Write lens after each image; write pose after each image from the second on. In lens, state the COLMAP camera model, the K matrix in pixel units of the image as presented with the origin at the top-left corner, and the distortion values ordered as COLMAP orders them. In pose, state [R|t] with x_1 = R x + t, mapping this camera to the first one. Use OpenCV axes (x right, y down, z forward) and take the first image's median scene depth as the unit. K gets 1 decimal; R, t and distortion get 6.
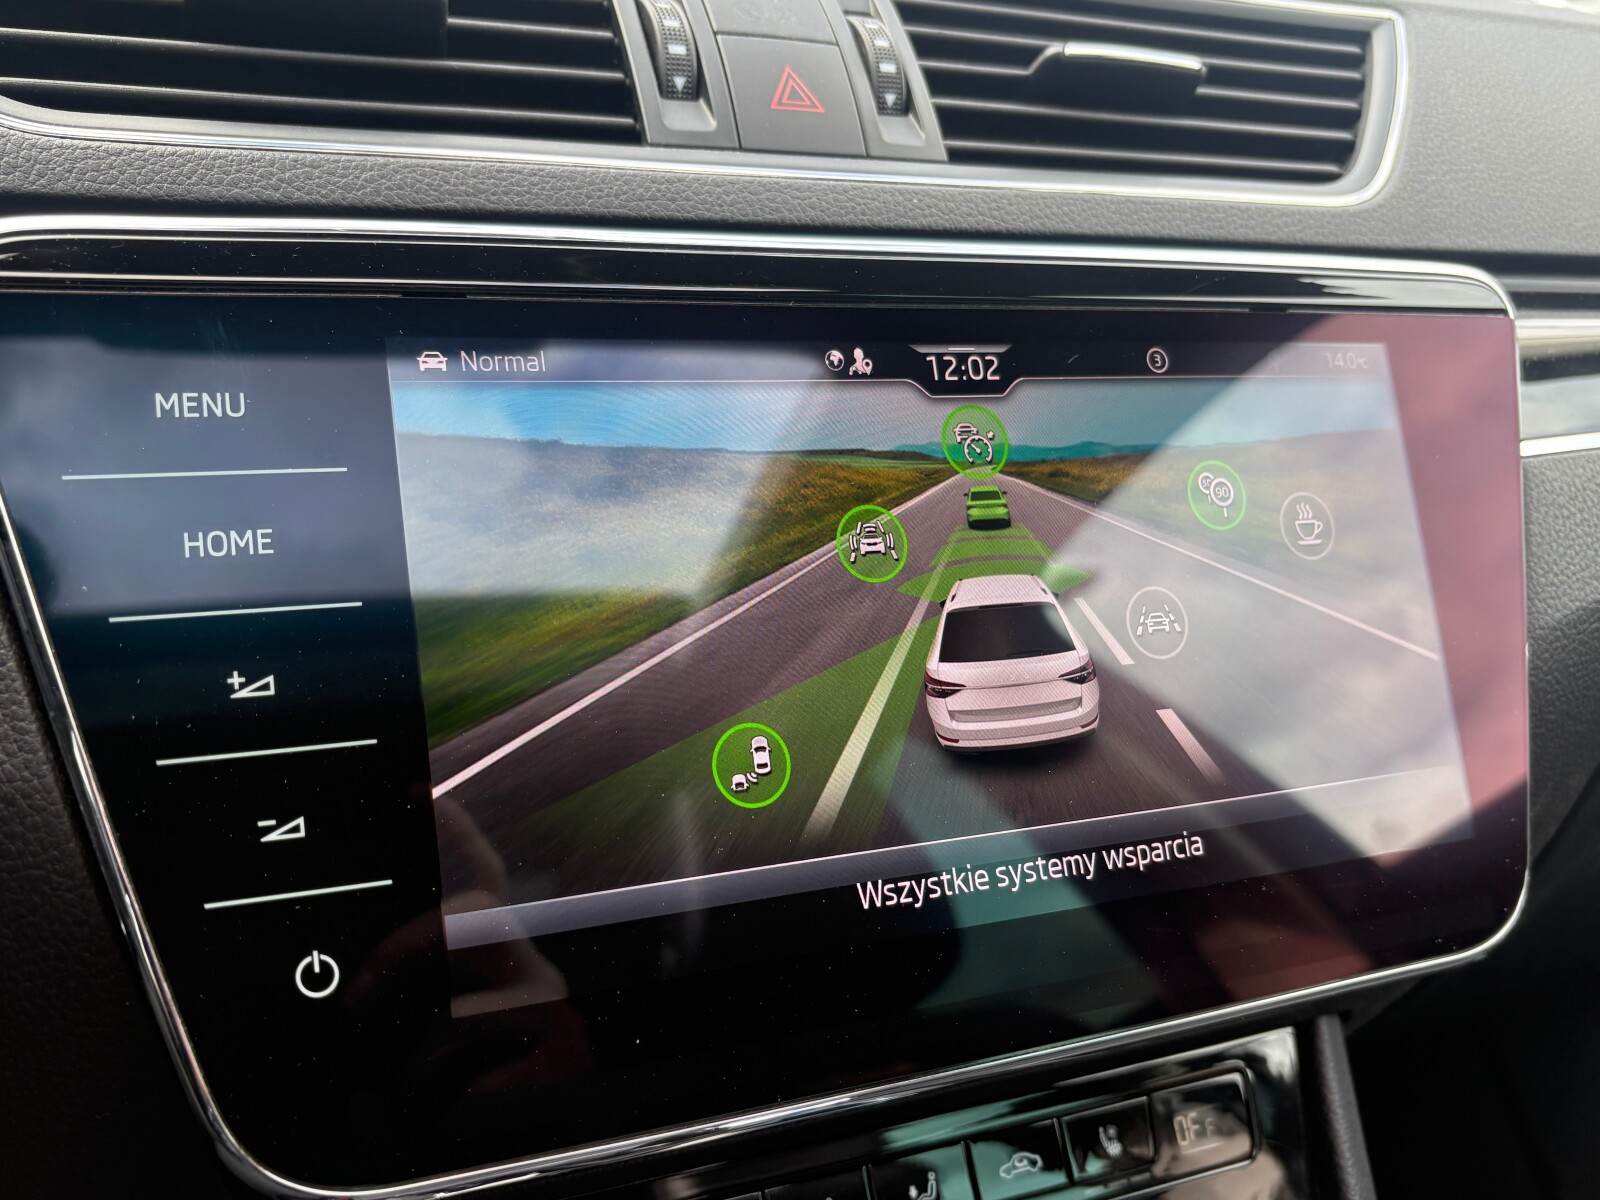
lens RADIAL K [[1526.8, 0, 800.0], [0, 1526.8, 600.0], [0, 0, 1]] dist [0.006446, 0.007066]
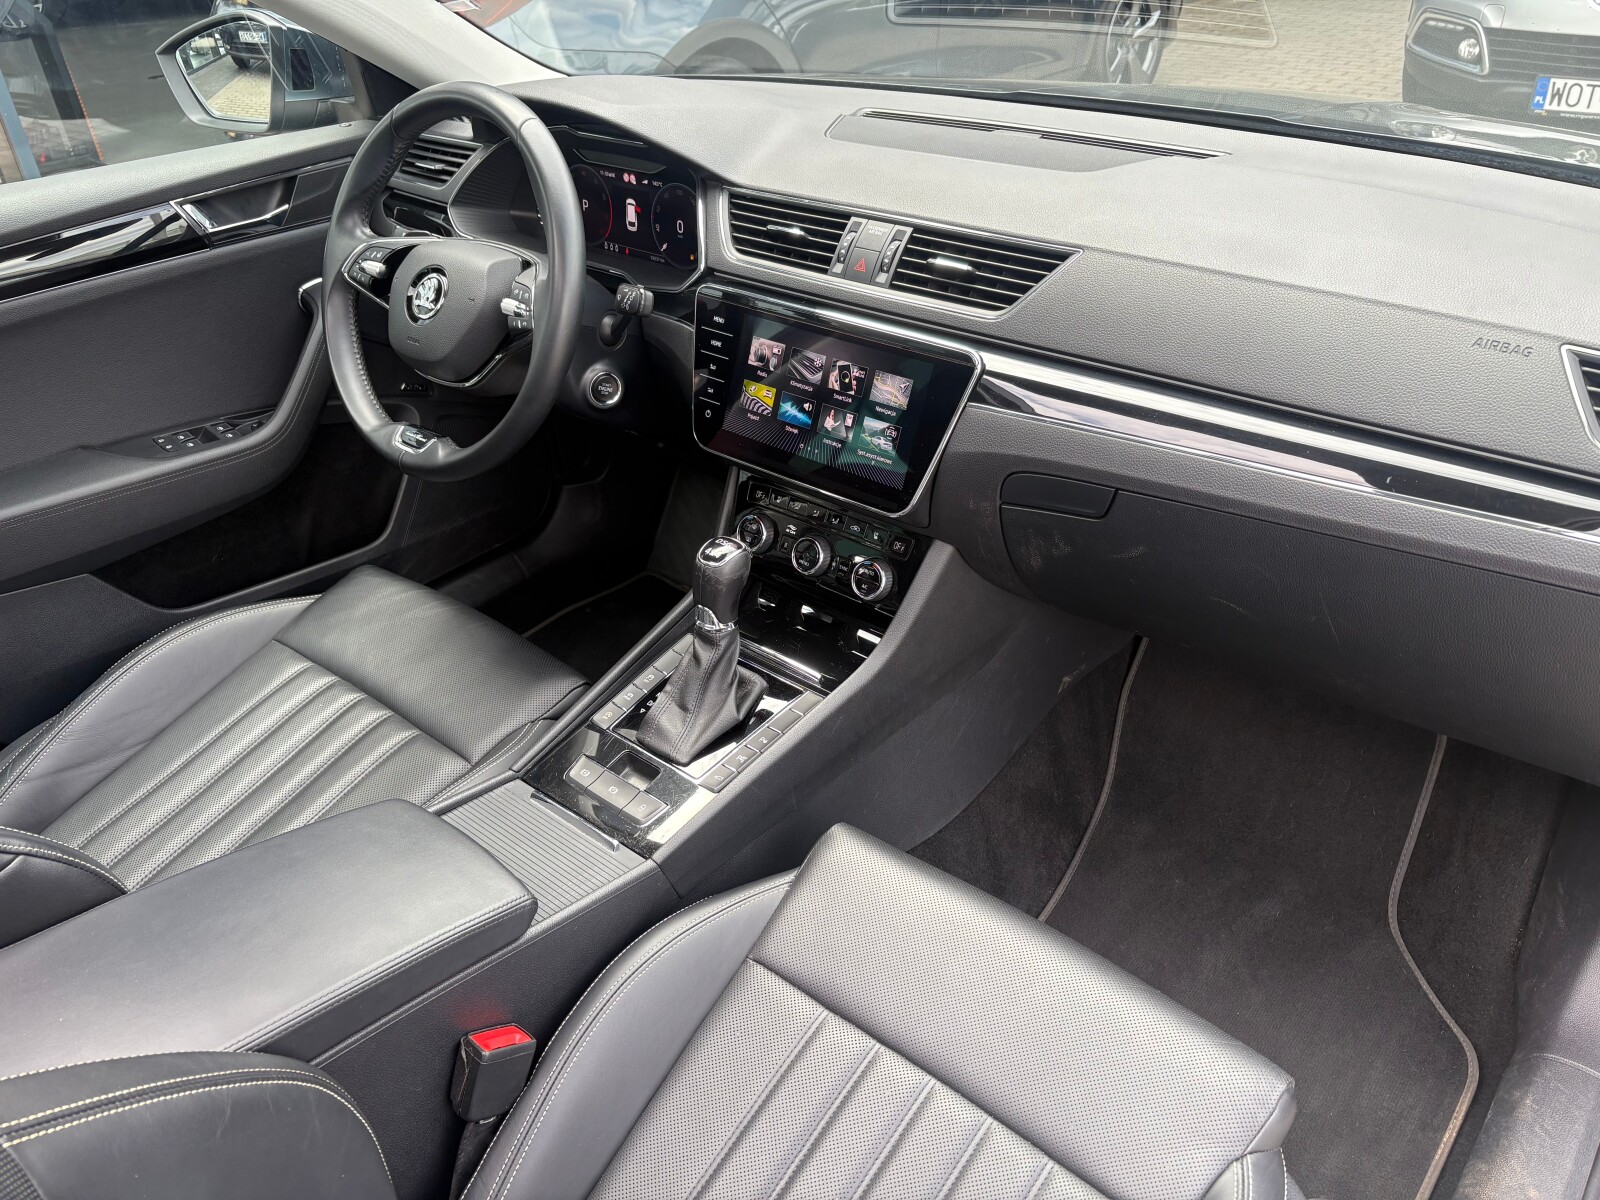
lens RADIAL K [[1204.7, 0, 800.0], [0, 1204.7, 600.0], [0, 0, 1]] dist [0.009806, 0.001533]
pose [[0.411606, 0.451593, -0.791608, 3.062560], [-0.152835, 0.890502, 0.428541, -0.937402], [0.898455, -0.055405, 0.435556, -0.659947]]
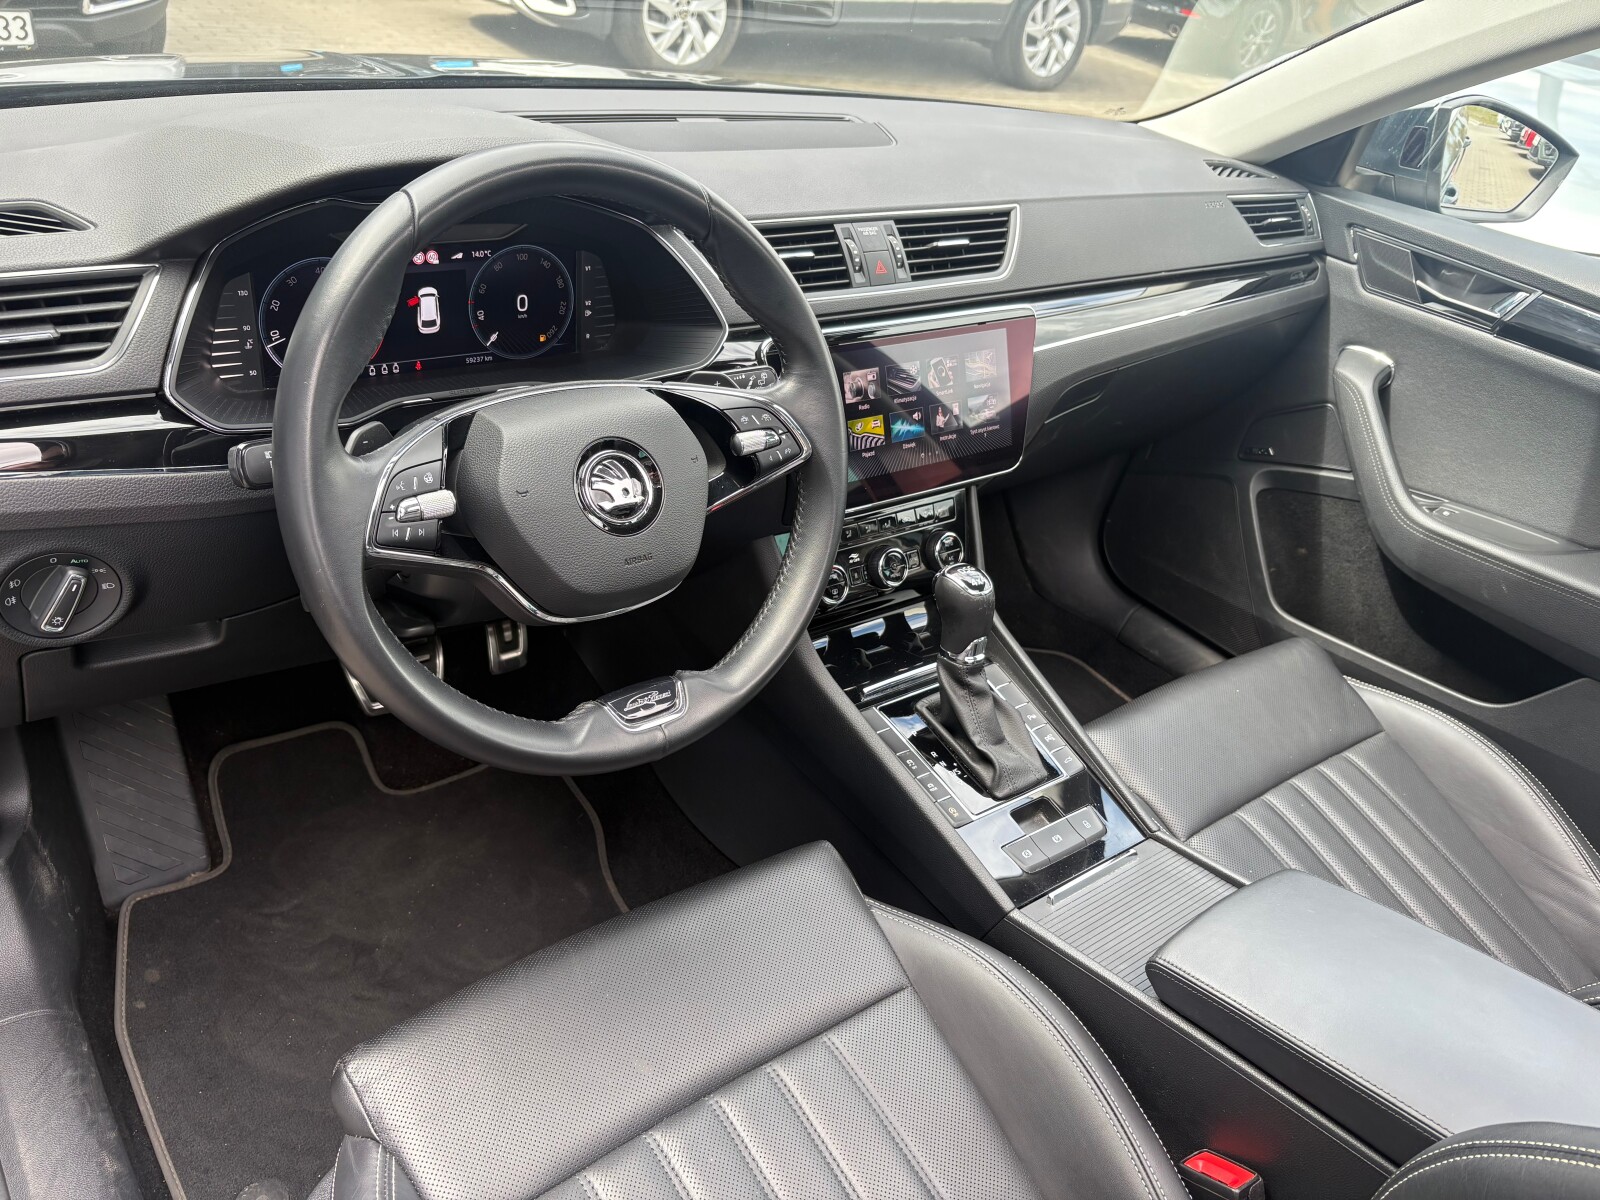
lens RADIAL K [[1232.3, 0, 800.0], [0, 1232.3, 600.0], [0, 0, 1]] dist [0.111209, -0.364715]
pose [[0.968636, -0.027331, 0.246975, -1.111249], [-0.057551, 0.942231, 0.329984, -0.601609], [-0.241727, -0.333848, 0.911106, -2.397609]]
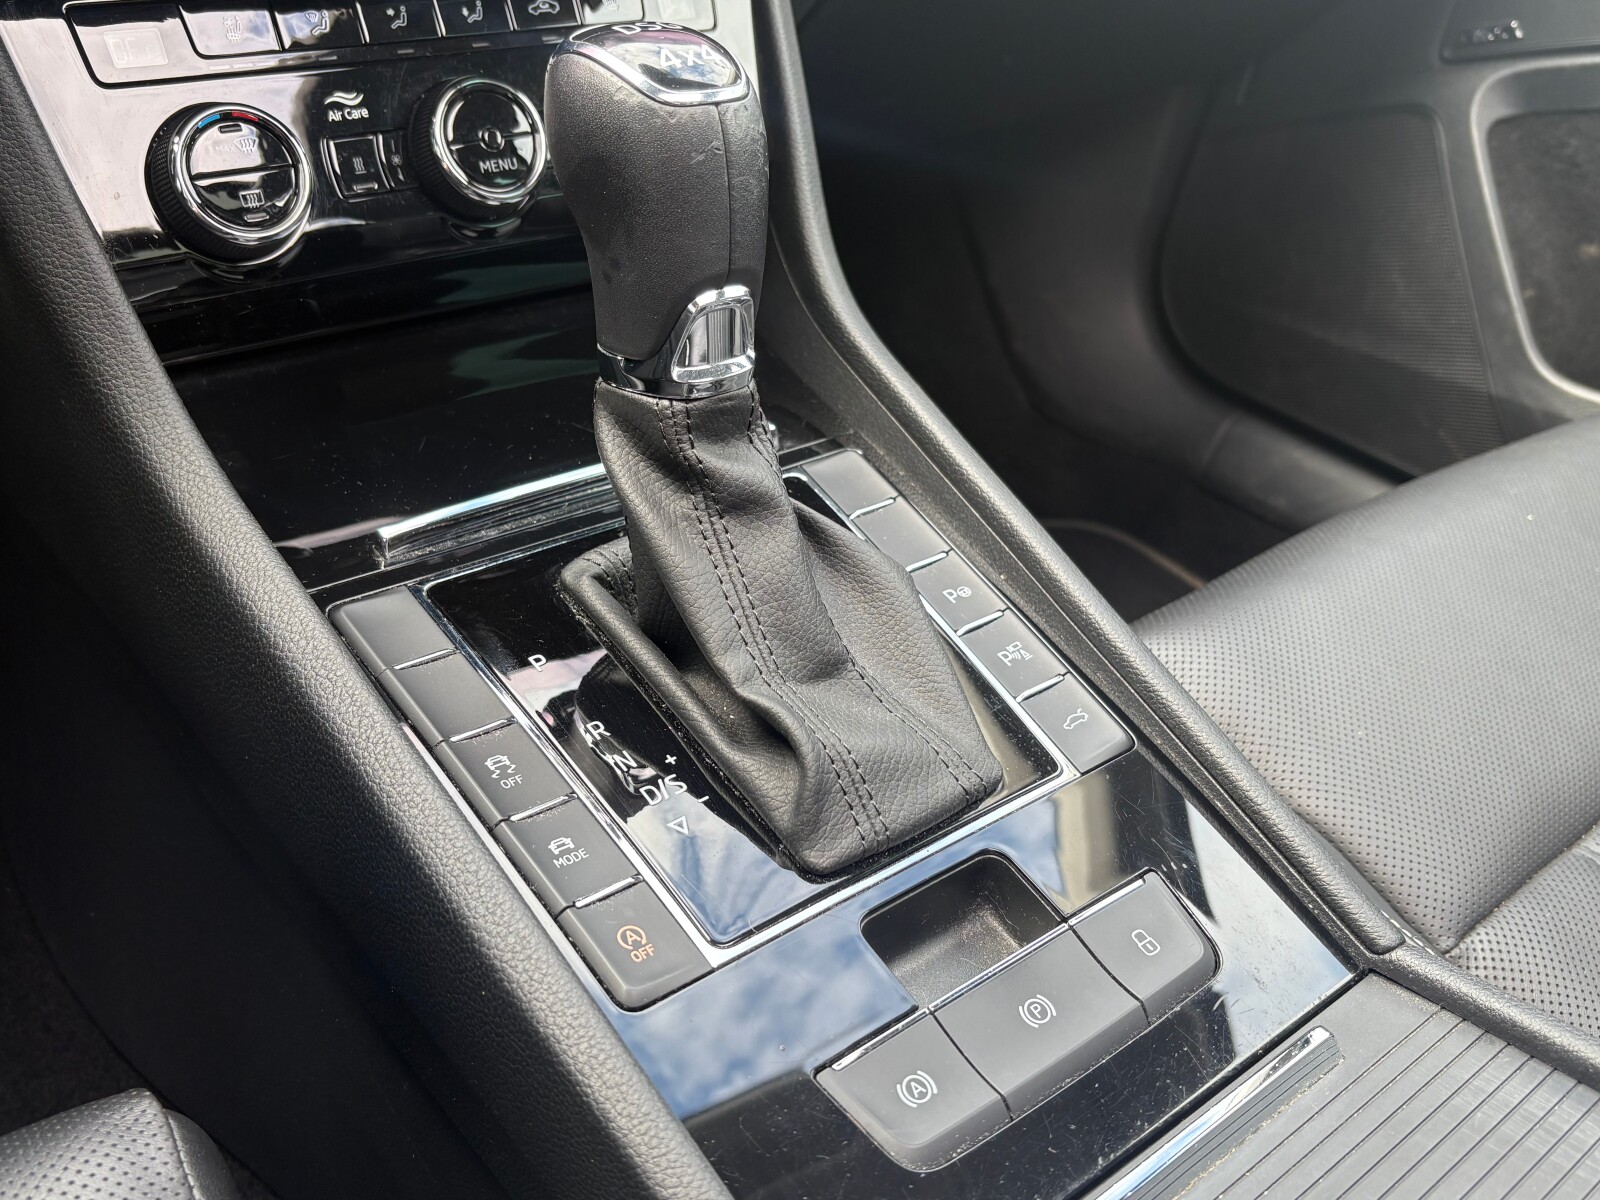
lens RADIAL K [[1526.8, 0, 800.0], [0, 1526.8, 600.0], [0, 0, 1]] dist [0.006446, 0.007066]
pose [[0.964979, -0.092191, 0.245593, -0.022333], [0.000143, 0.936396, 0.350945, 0.420599], [-0.262326, -0.338619, 0.903616, -0.554092]]
